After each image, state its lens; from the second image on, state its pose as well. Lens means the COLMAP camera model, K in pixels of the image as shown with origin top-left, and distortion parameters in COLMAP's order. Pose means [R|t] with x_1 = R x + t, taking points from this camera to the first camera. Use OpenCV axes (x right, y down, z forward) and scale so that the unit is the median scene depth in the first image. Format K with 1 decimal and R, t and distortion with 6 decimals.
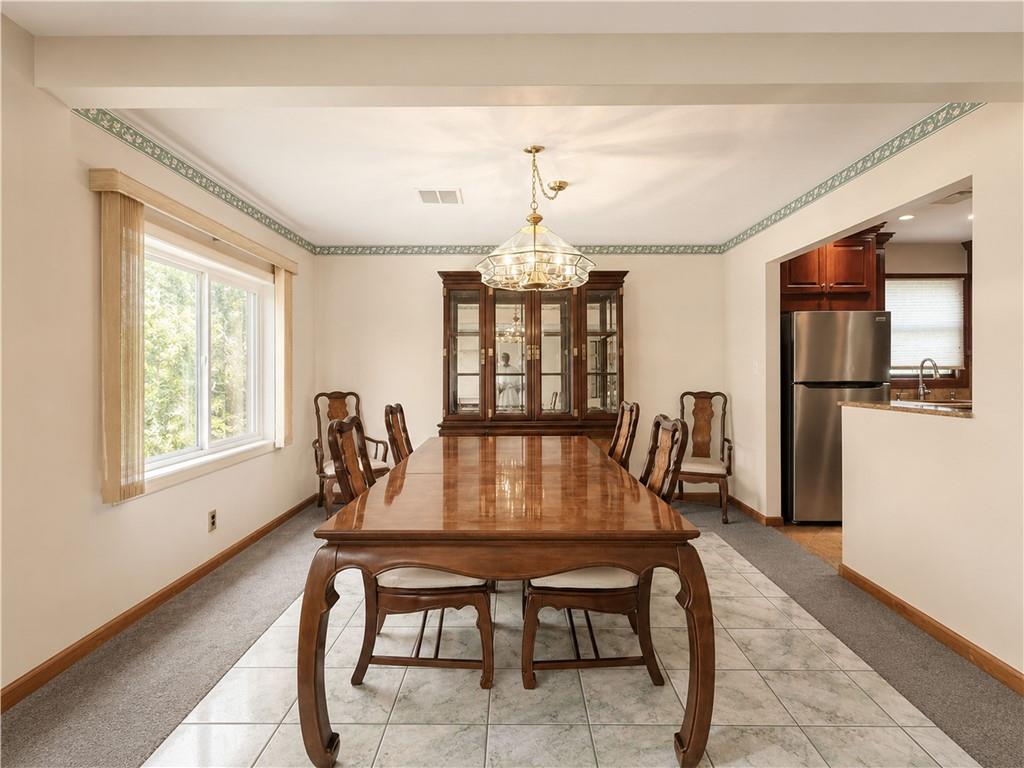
lens RADIAL K [[457.7, 0, 512.0], [0, 457.7, 384.0], [0, 0, 1]] dist [-0.002859, -0.000464]
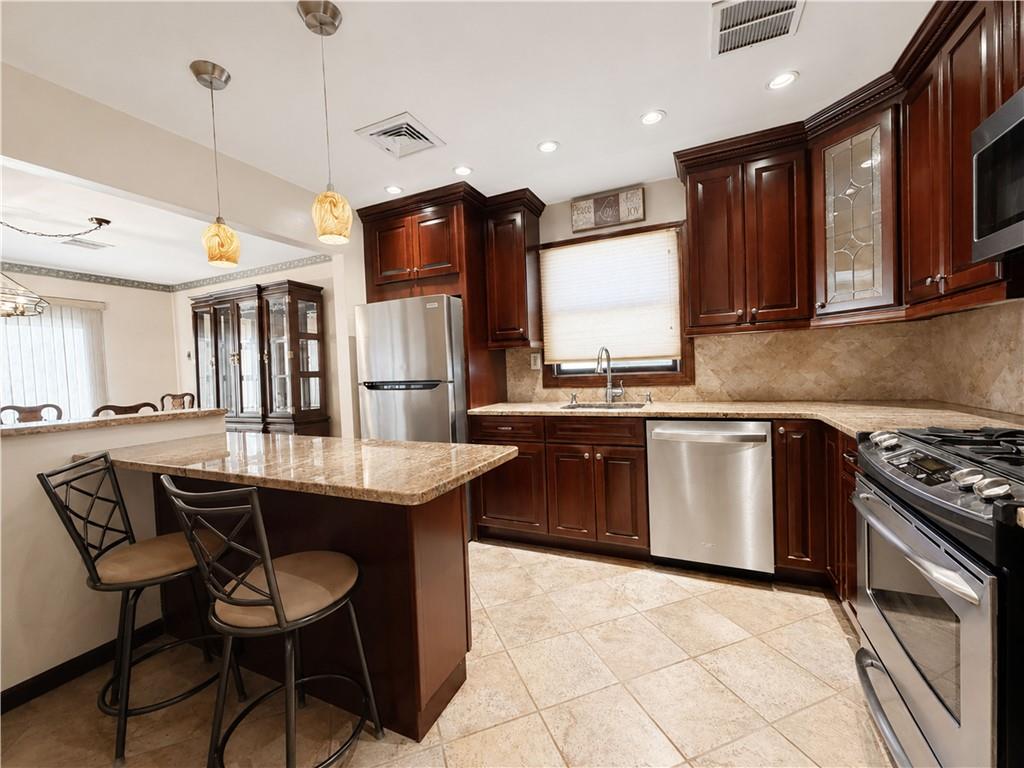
lens RADIAL K [[412.5, 0, 517.2], [0, 412.5, 381.8], [0, 0, 1]] dist [0.000343, -0.000288]
pose [[0.908649, -0.009733, -0.417448, 1.203299], [0.017466, 0.999739, 0.014709, -0.012774], [0.417196, -0.020656, 0.908582, 0.374899]]
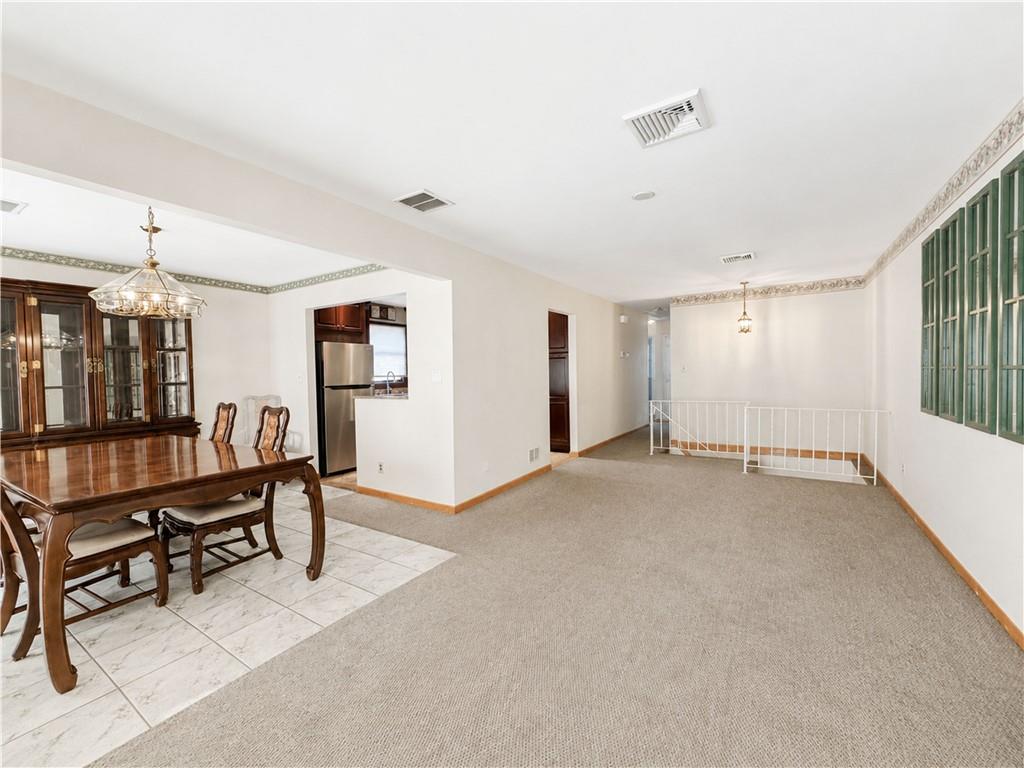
lens RADIAL K [[422.9, 0, 506.7], [0, 422.9, 380.1], [0, 0, 1]] dist [-0.021630, -0.000127]
pose [[0.534397, -0.016550, 0.845072, -0.255344], [0.041482, 0.999117, -0.006666, 0.009667], [-0.844215, 0.038618, 0.534611, -0.280944]]
